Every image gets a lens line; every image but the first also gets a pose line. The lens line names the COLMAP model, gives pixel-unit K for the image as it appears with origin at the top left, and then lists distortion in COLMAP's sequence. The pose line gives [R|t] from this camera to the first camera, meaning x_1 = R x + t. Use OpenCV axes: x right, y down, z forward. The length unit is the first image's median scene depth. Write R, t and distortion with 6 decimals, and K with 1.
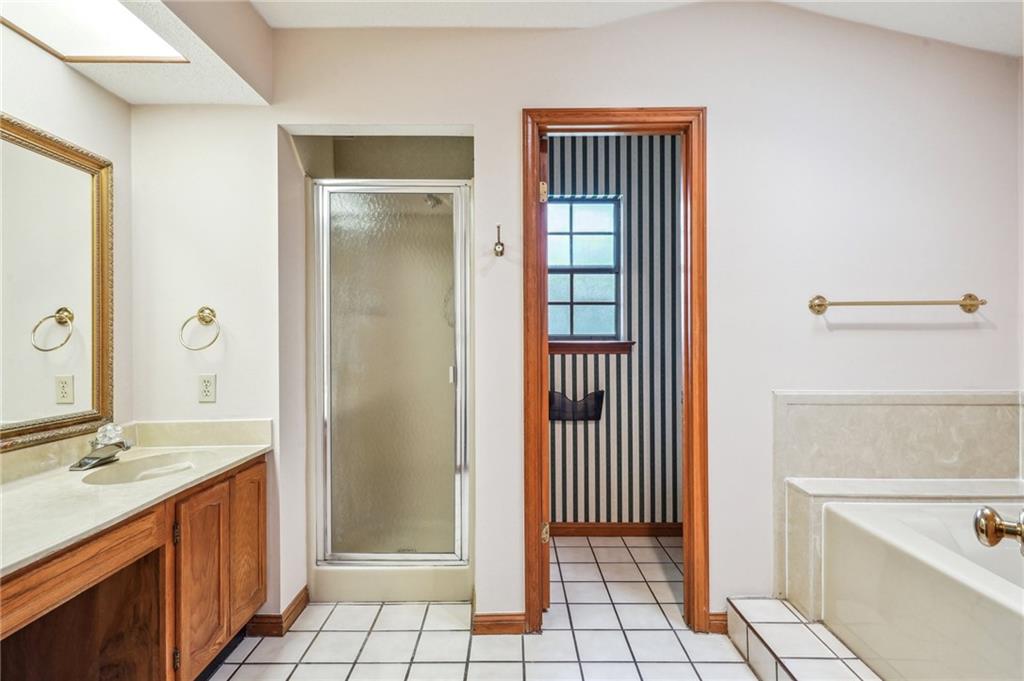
lens RADIAL K [[510.0, 0, 512.0], [0, 510.0, 340.5], [0, 0, 1]] dist [-0.001801, -0.000799]
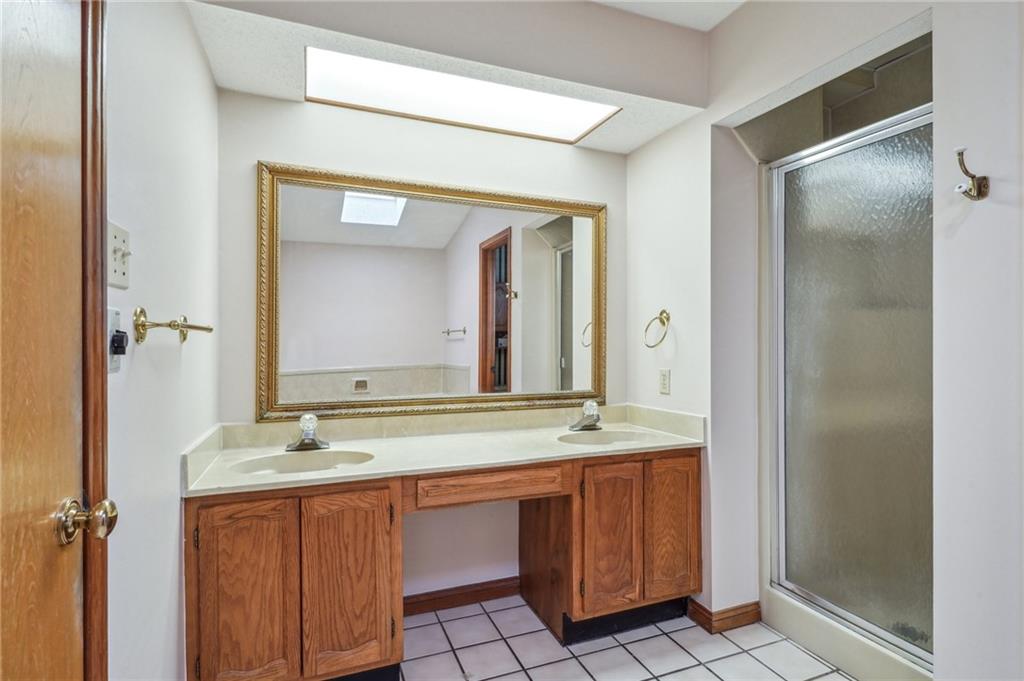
lens RADIAL K [[510.3, 0, 511.2], [0, 510.3, 342.9], [0, 0, 1]] dist [0.003464, -0.000213]
pose [[0.368012, 0.005704, -0.929804, 0.343506], [-0.003871, 0.999982, 0.004602, 0.004020], [0.929813, 0.001906, 0.368027, 0.267143]]
